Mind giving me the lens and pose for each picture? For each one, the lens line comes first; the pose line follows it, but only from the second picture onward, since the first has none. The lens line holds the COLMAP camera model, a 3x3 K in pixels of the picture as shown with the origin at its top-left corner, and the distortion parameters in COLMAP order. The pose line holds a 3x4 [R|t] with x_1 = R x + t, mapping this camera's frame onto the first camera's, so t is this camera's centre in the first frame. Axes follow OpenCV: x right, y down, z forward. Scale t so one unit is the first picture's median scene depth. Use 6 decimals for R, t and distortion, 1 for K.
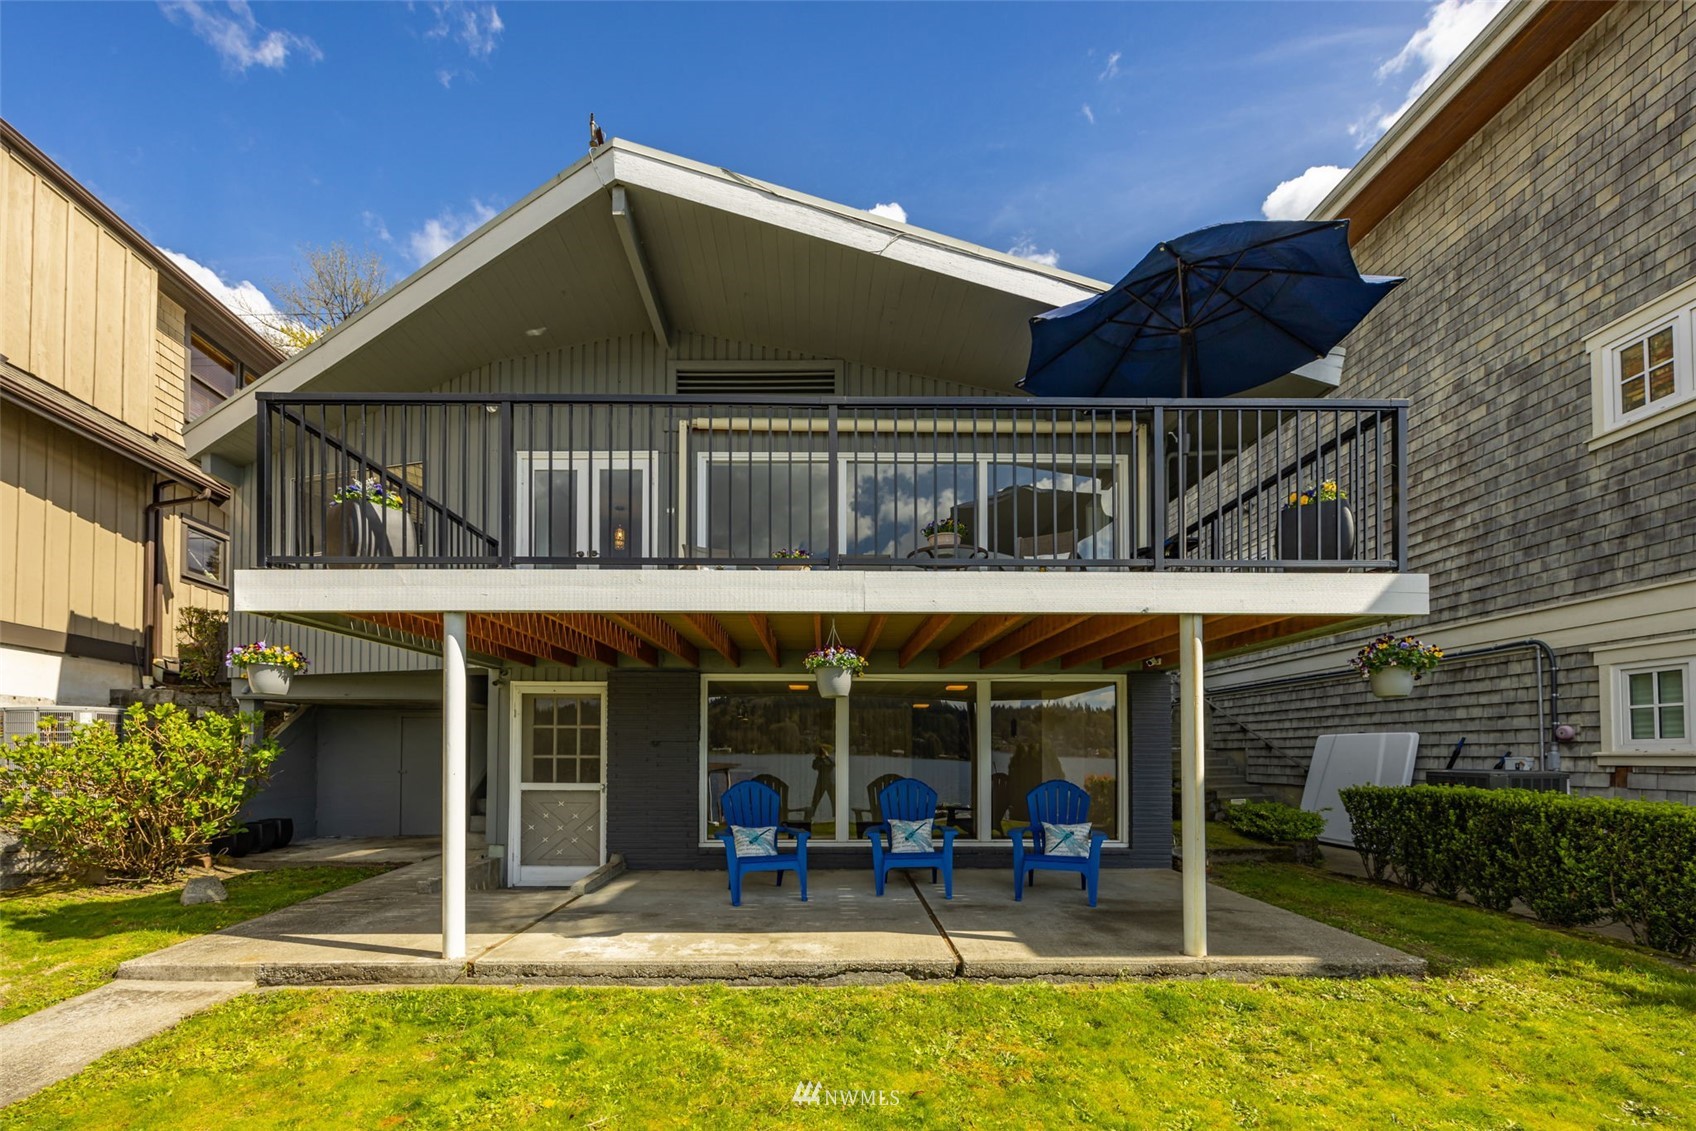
lens RADIAL K [[728.3, 0, 769.7], [0, 728.3, 739.8], [0, 0, 1]] dist [-0.003088, 0.002268]
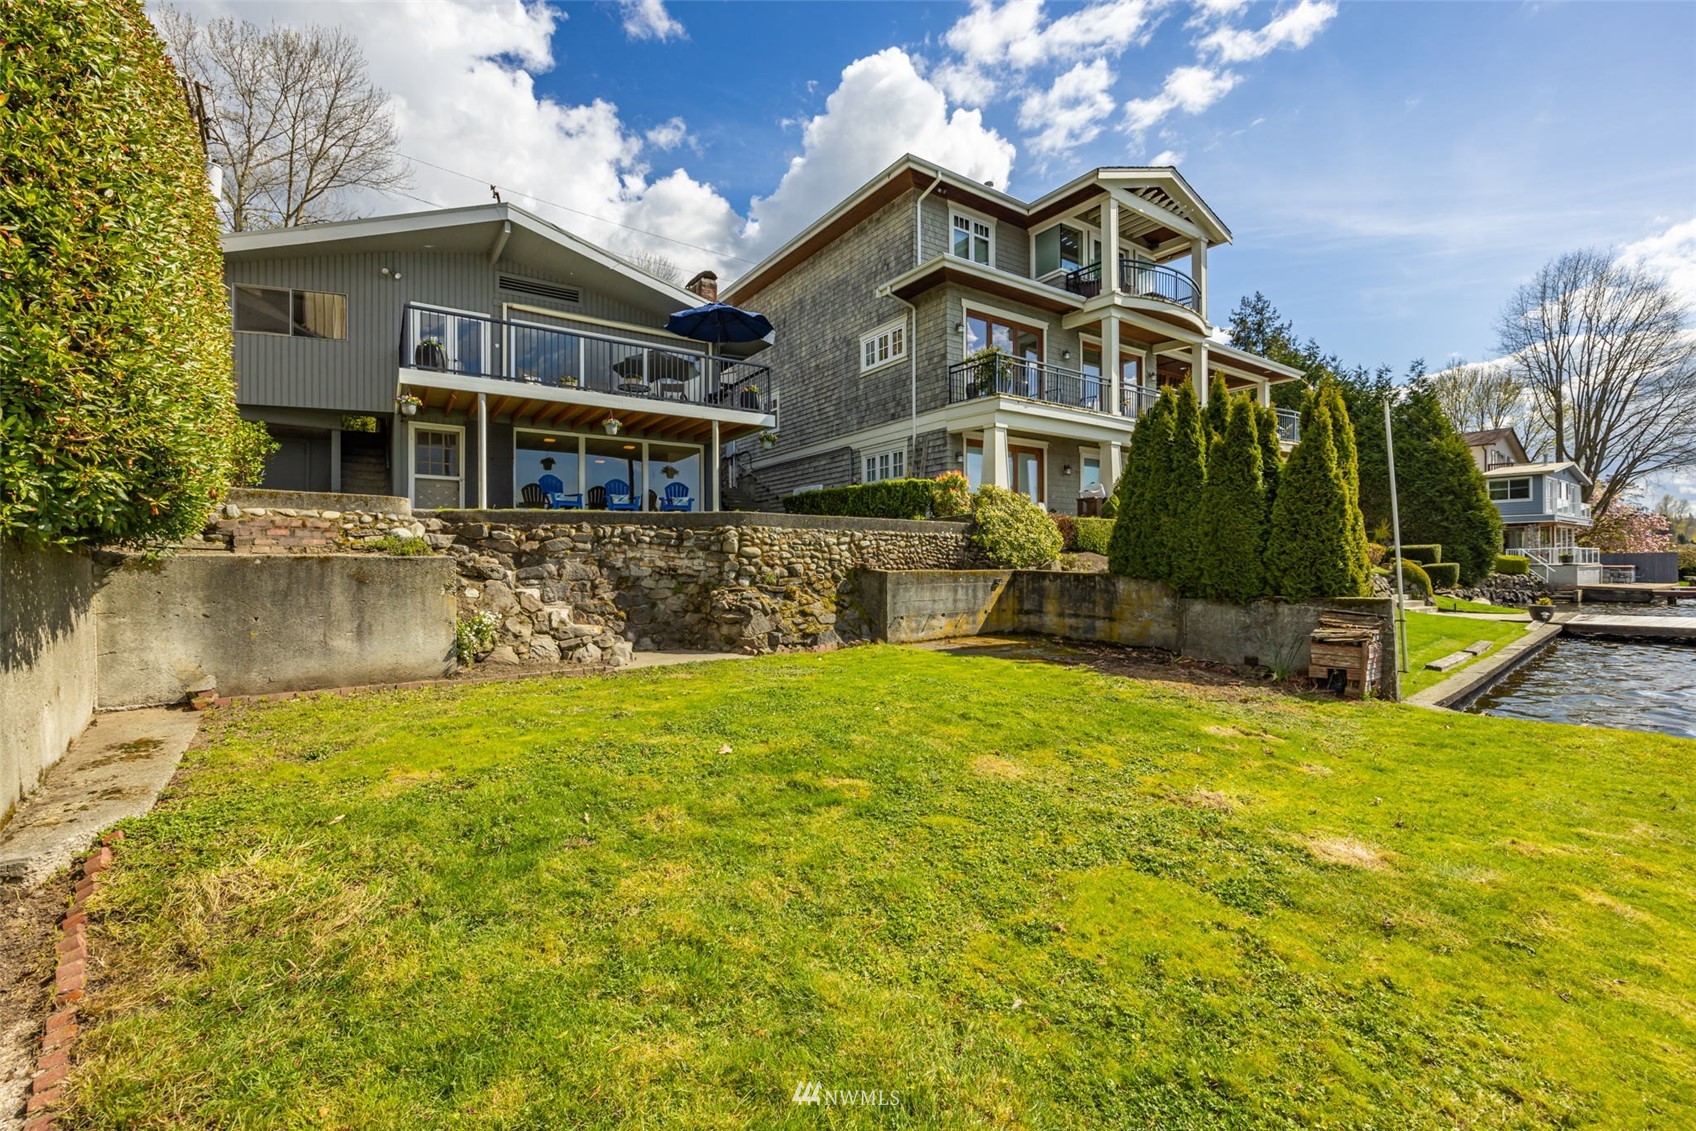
lens RADIAL K [[728.3, 0, 844.5], [0, 728.3, 556.4], [0, 0, 1]] dist [-0.003088, 0.002268]
pose [[0.814334, -0.003877, 0.580384, -0.520584], [-0.008843, 0.999779, 0.019086, 0.225602], [-0.580330, -0.020675, 0.814119, -1.218907]]
